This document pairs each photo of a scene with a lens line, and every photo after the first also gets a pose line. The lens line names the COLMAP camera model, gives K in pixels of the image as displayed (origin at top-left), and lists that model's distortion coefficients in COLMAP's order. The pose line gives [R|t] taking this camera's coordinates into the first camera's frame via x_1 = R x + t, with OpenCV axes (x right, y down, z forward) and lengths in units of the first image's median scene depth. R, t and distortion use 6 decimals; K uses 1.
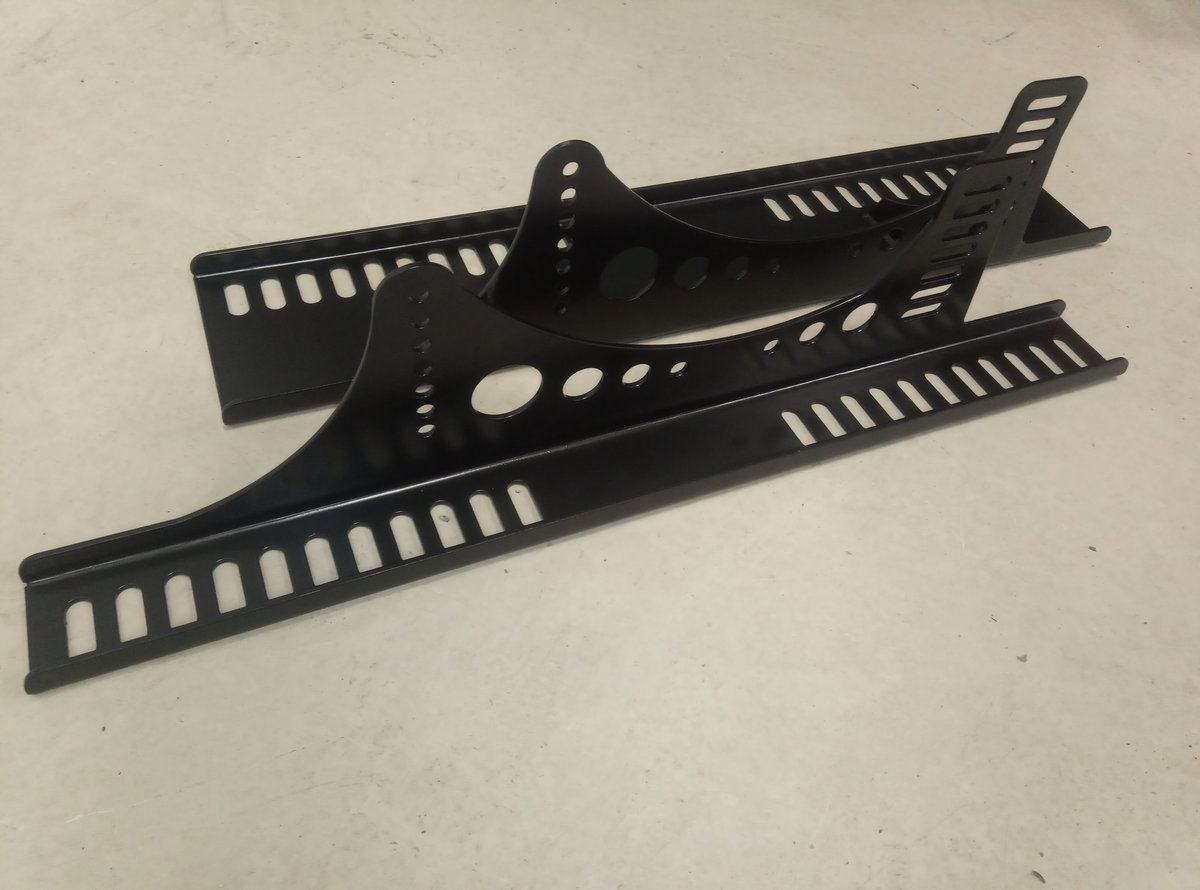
lens RADIAL K [[856.1, 0, 590.3], [0, 856.1, 489.6], [0, 0, 1]] dist [0.074012, -0.084179]
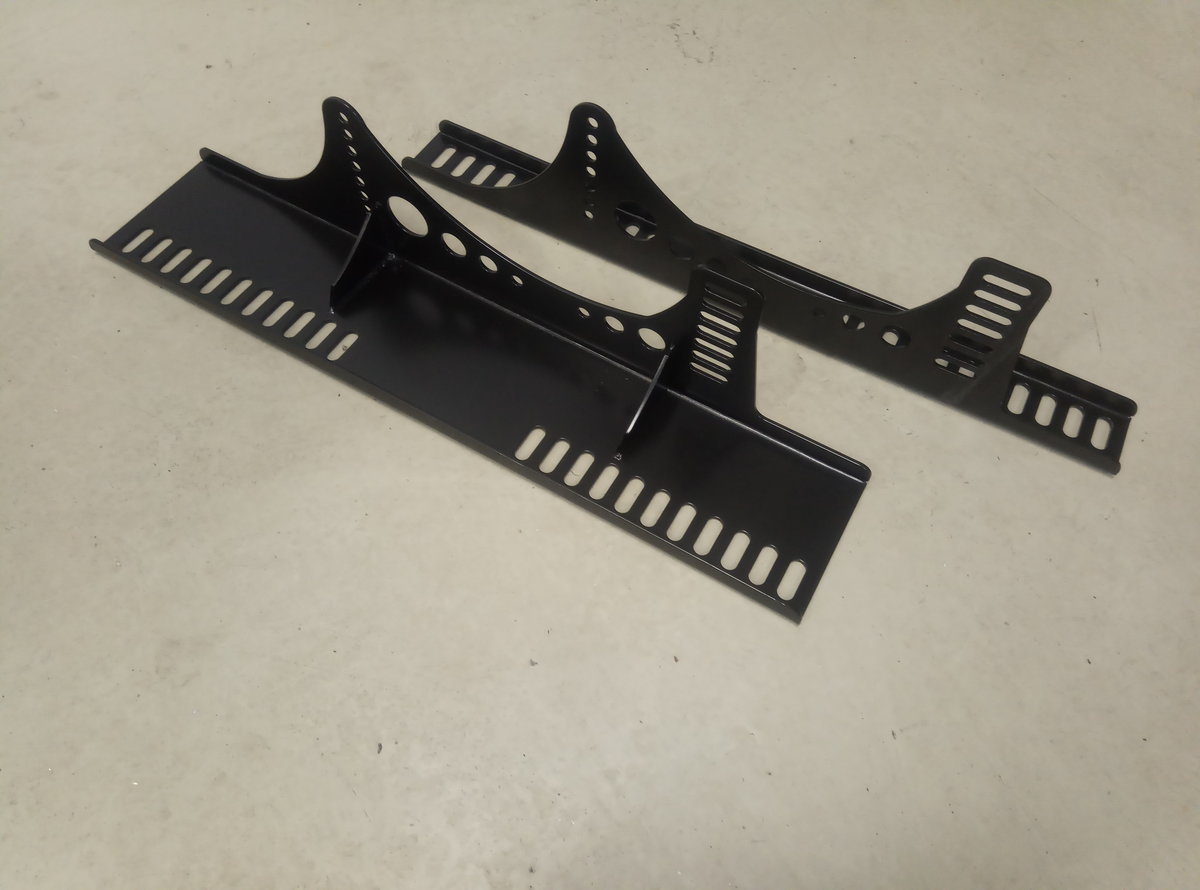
lens RADIAL K [[908.0, 0, 600.0], [0, 908.0, 445.0], [0, 0, 1]] dist [0.102827, -0.156693]
pose [[0.698027, 0.565702, -0.439020, 0.794593], [-0.548629, 0.816502, 0.179807, -0.303242], [0.460178, 0.115349, 0.880302, -0.160755]]
